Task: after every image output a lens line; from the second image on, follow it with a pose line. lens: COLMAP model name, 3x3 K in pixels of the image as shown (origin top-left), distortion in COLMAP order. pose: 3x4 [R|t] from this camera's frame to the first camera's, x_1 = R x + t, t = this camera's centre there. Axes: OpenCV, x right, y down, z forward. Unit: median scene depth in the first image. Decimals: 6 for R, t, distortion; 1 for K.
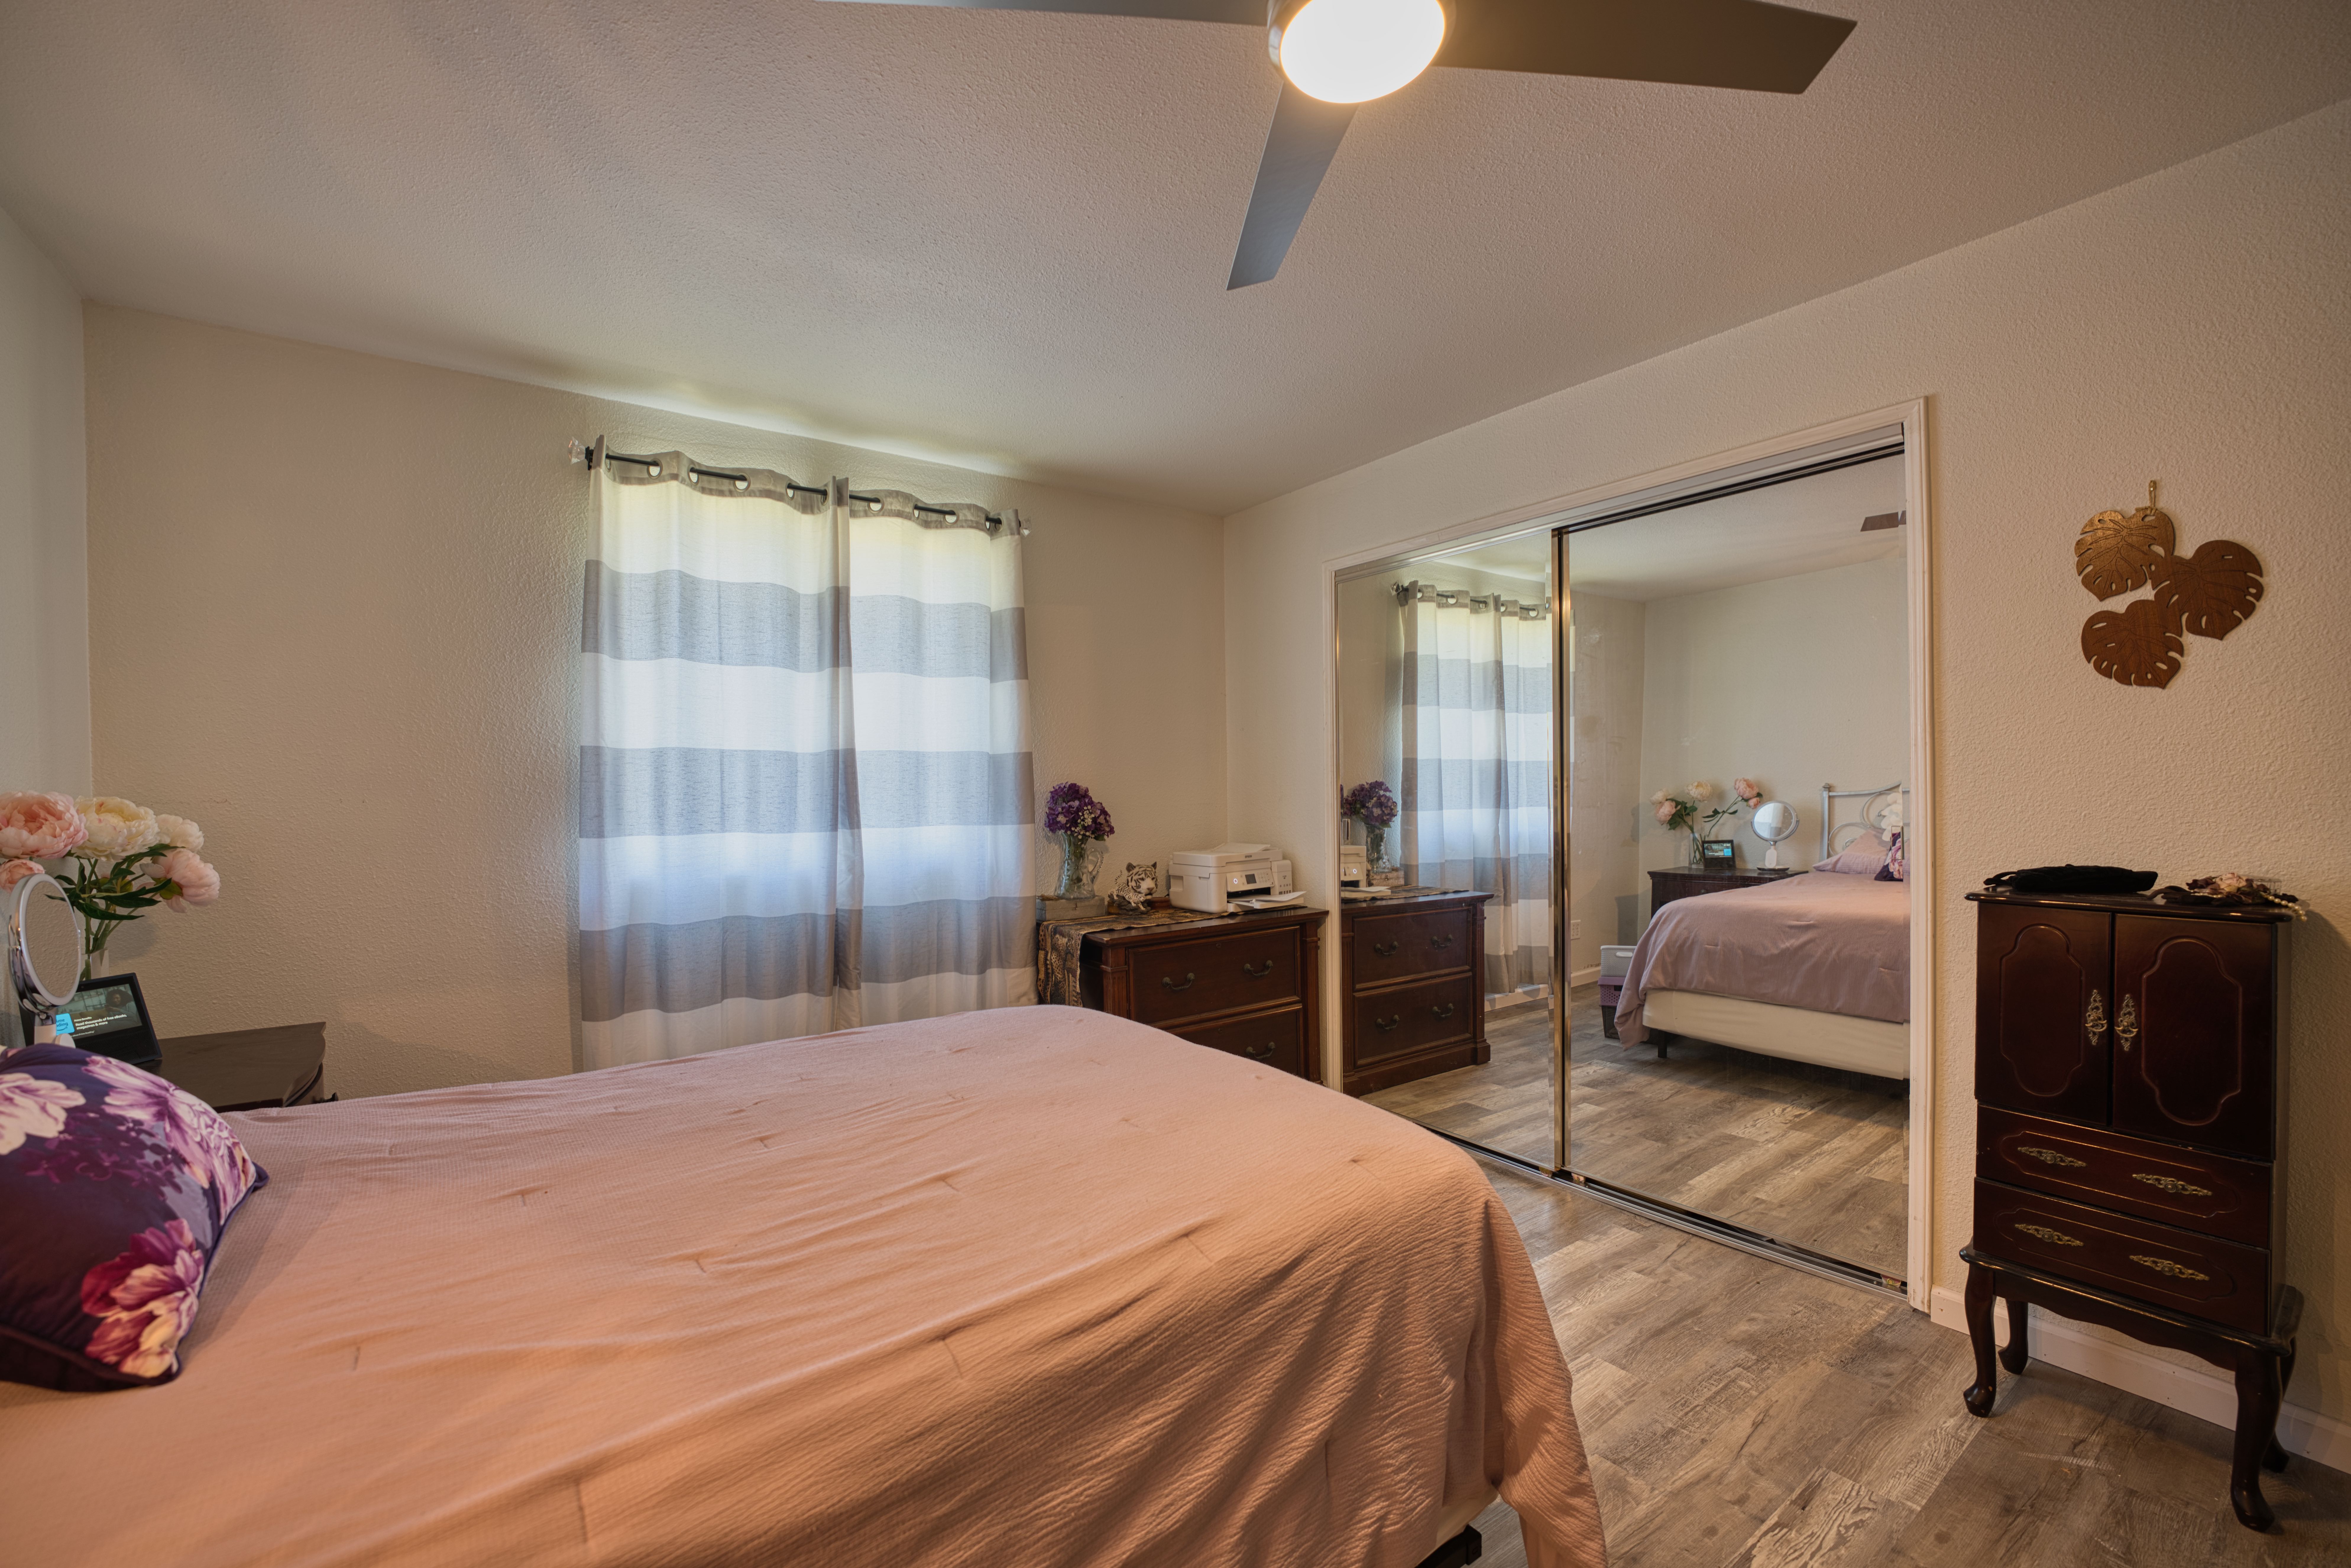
lens RADIAL K [[953.7, 0, 1168.2], [0, 953.7, 795.5], [0, 0, 1]] dist [-0.022044, -0.000146]
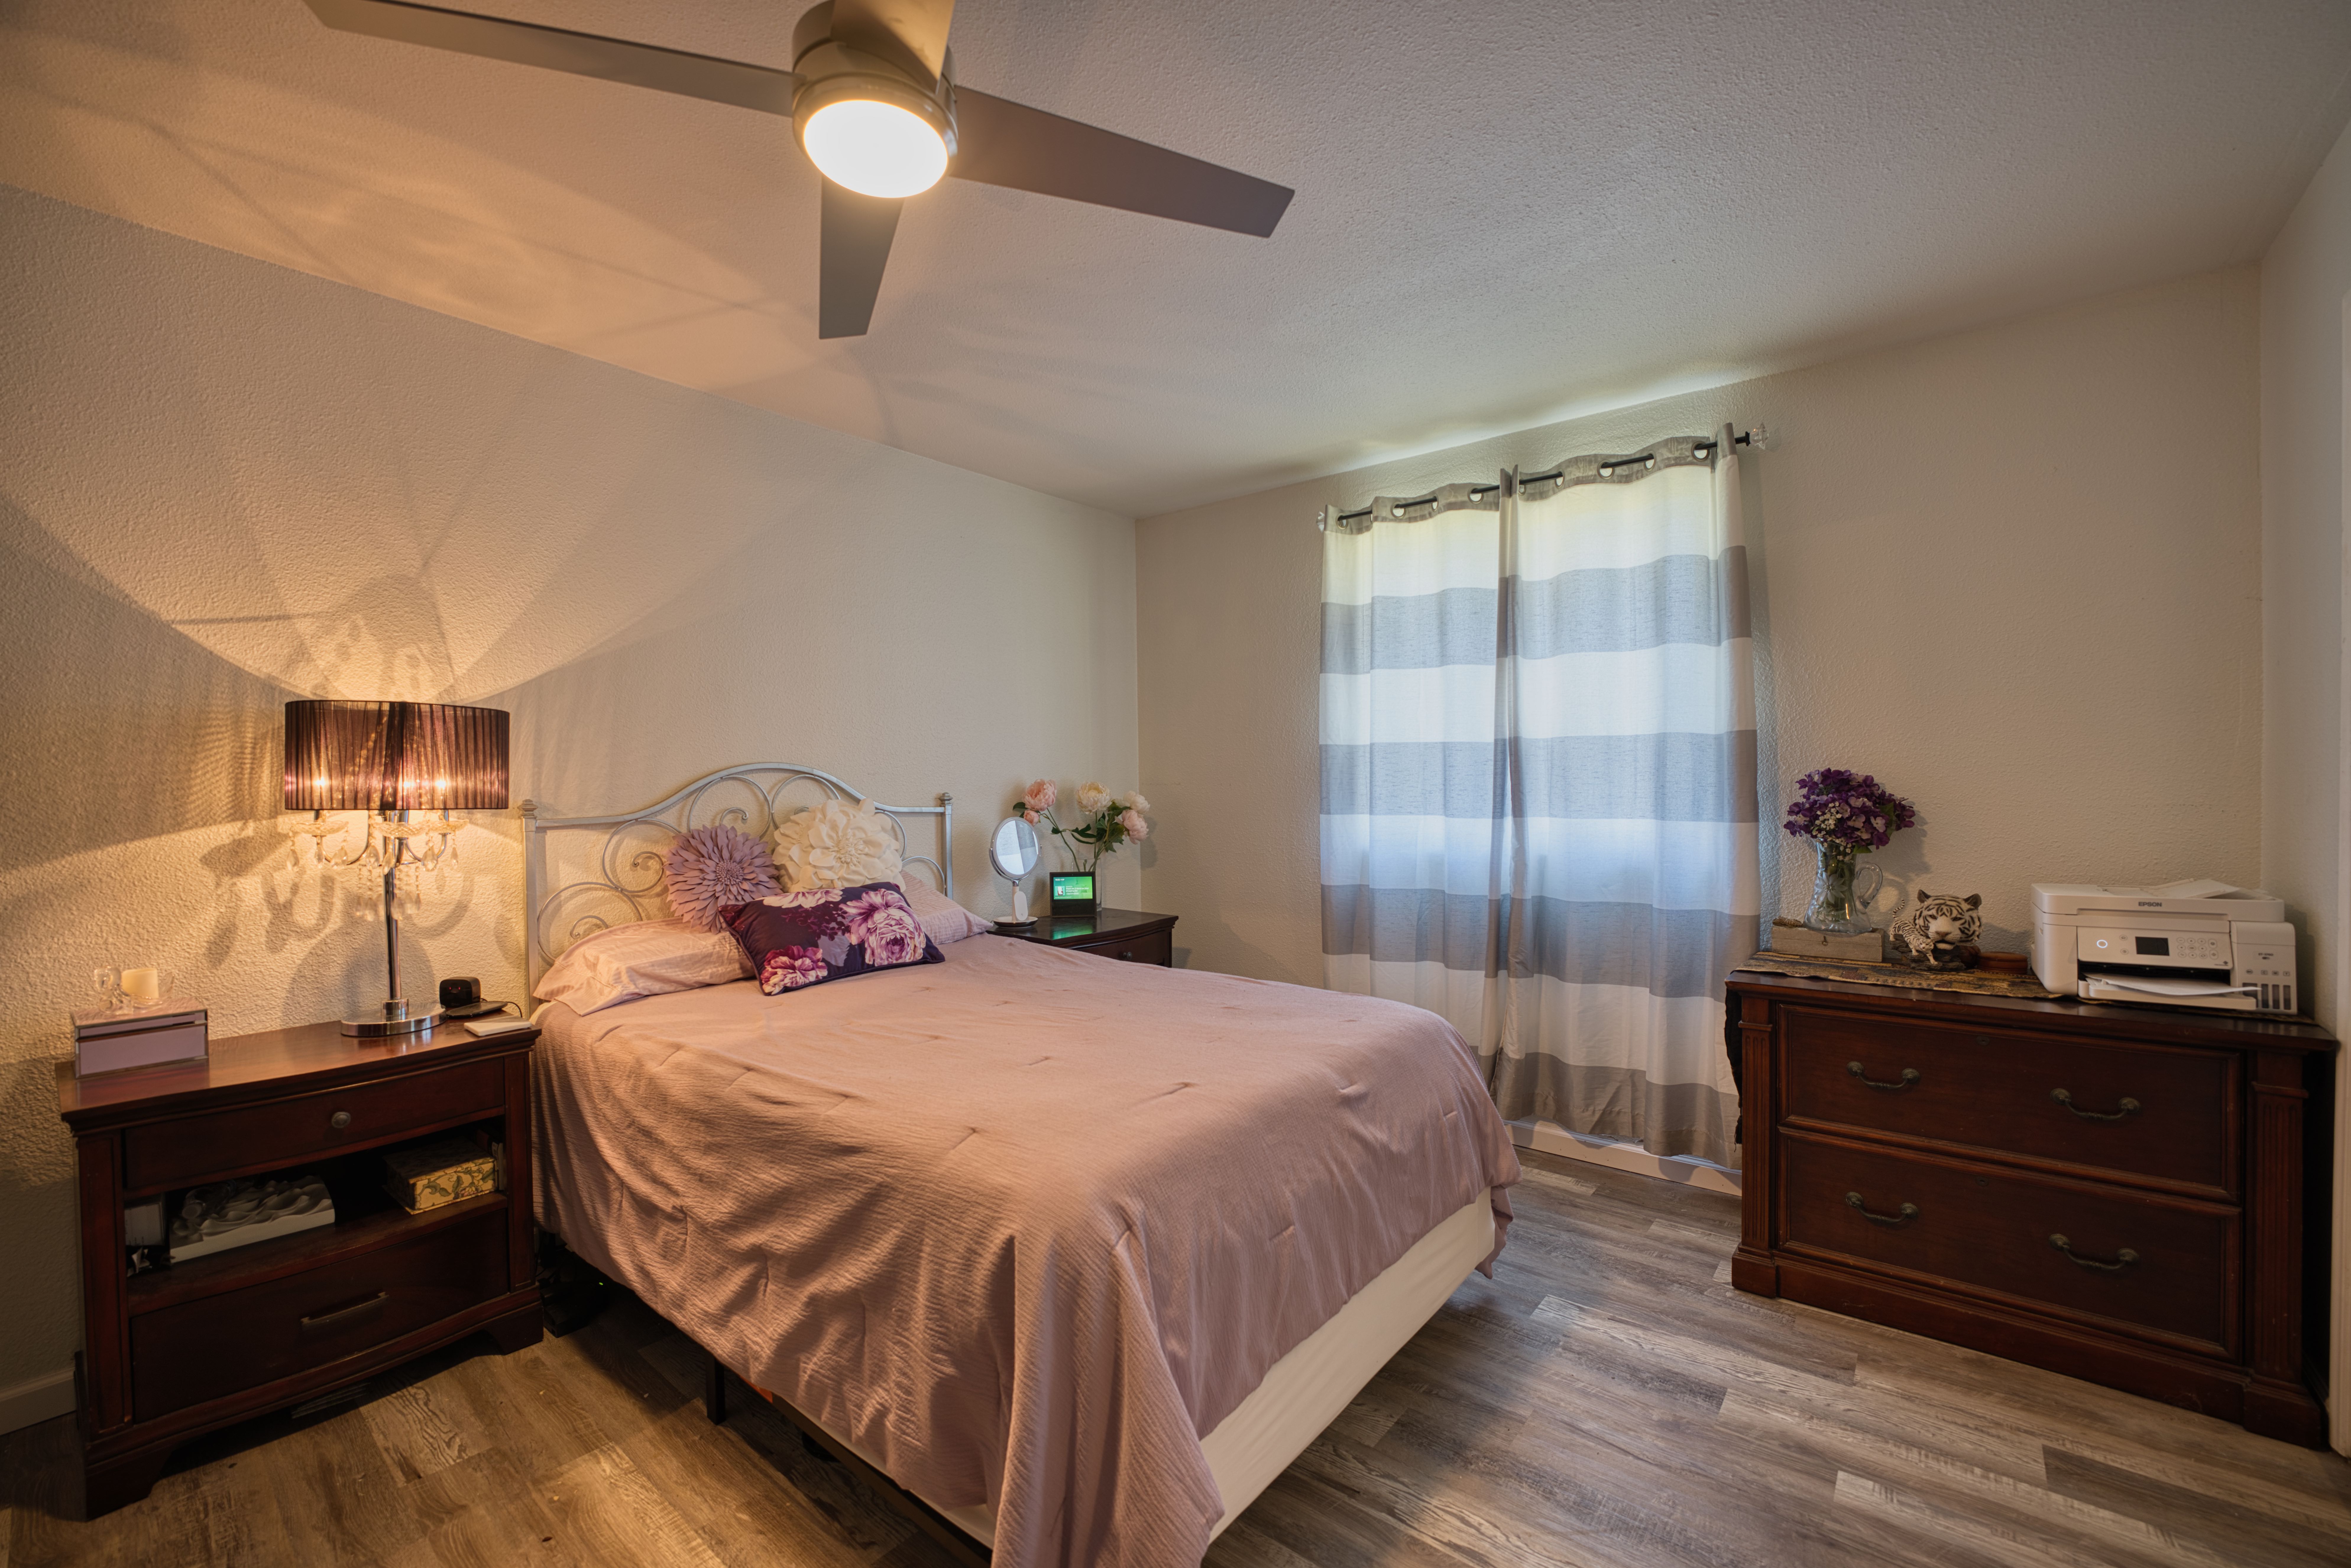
lens RADIAL K [[953.7, 0, 1168.2], [0, 953.7, 795.5], [0, 0, 1]] dist [-0.022044, -0.000146]
pose [[0.263106, 0.023867, -0.964472, 0.526547], [-0.003075, 0.999710, 0.023900, -0.010135], [0.964762, -0.003322, 0.263103, 0.377632]]
